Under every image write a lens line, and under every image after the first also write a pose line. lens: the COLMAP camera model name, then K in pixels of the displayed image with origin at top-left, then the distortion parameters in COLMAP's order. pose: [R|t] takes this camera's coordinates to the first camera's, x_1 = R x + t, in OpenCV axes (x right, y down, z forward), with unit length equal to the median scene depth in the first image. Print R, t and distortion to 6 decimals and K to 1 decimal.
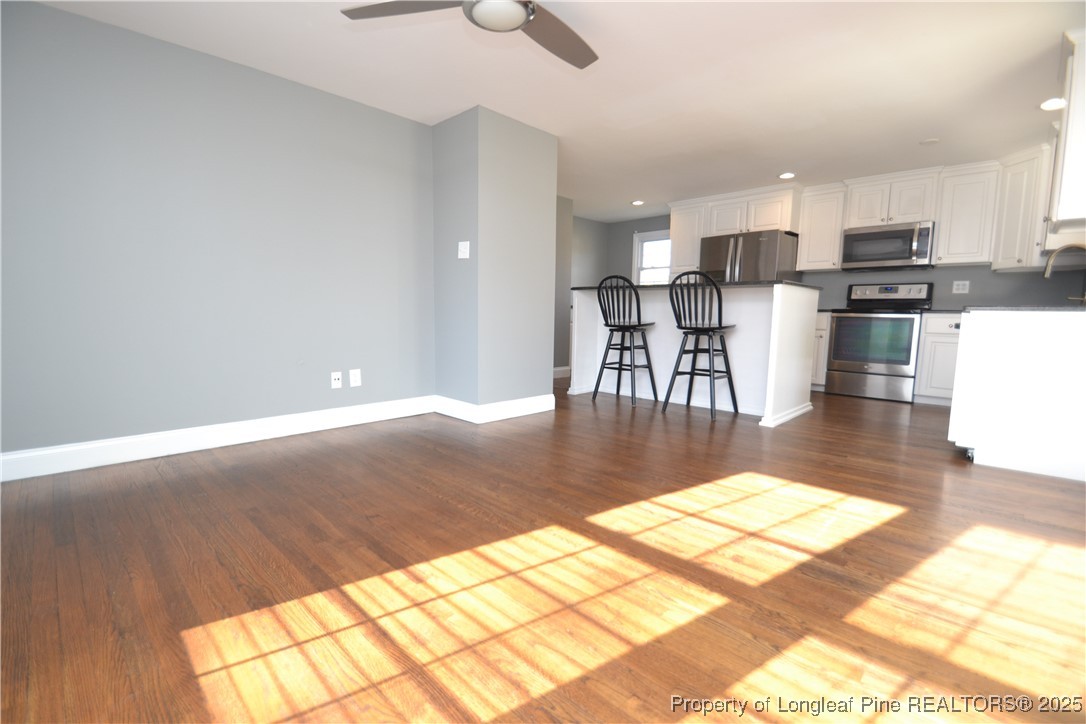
lens RADIAL K [[479.7, 0, 528.5], [0, 479.7, 367.9], [0, 0, 1]] dist [0.009131, -0.016315]
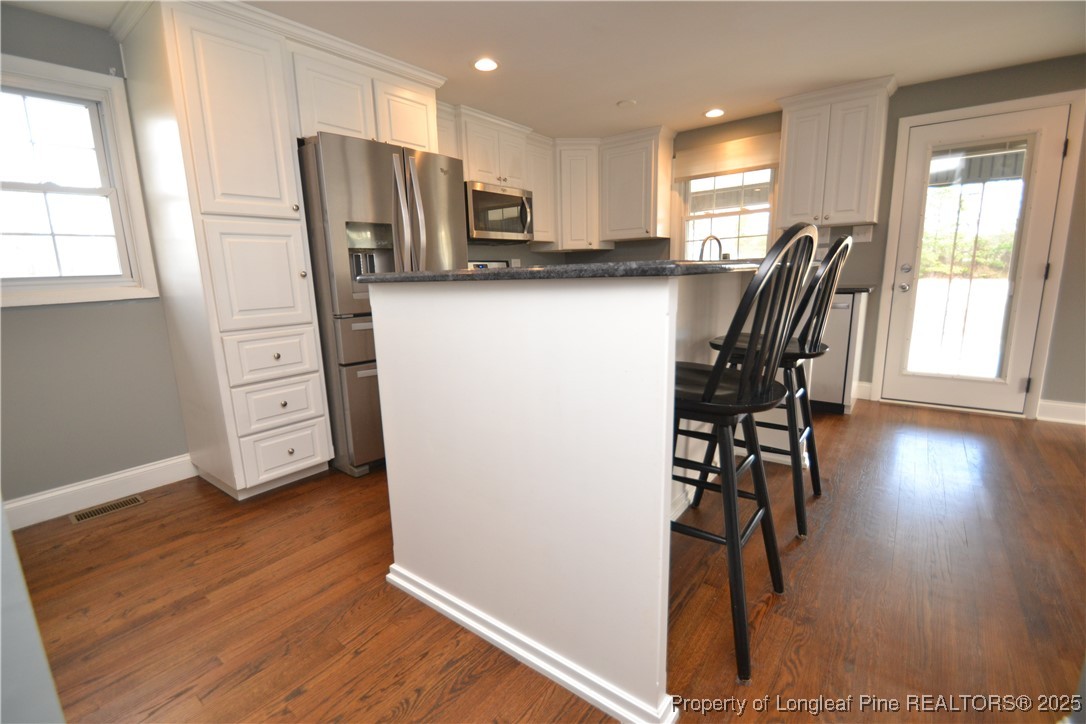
lens RADIAL K [[479.7, 0, 528.5], [0, 479.7, 367.9], [0, 0, 1]] dist [0.009131, -0.016315]
pose [[-0.114291, -0.200965, 0.972908, -0.090079], [0.142143, 0.965941, 0.216224, -0.180502], [-0.983226, 0.163004, -0.081832, 1.114585]]
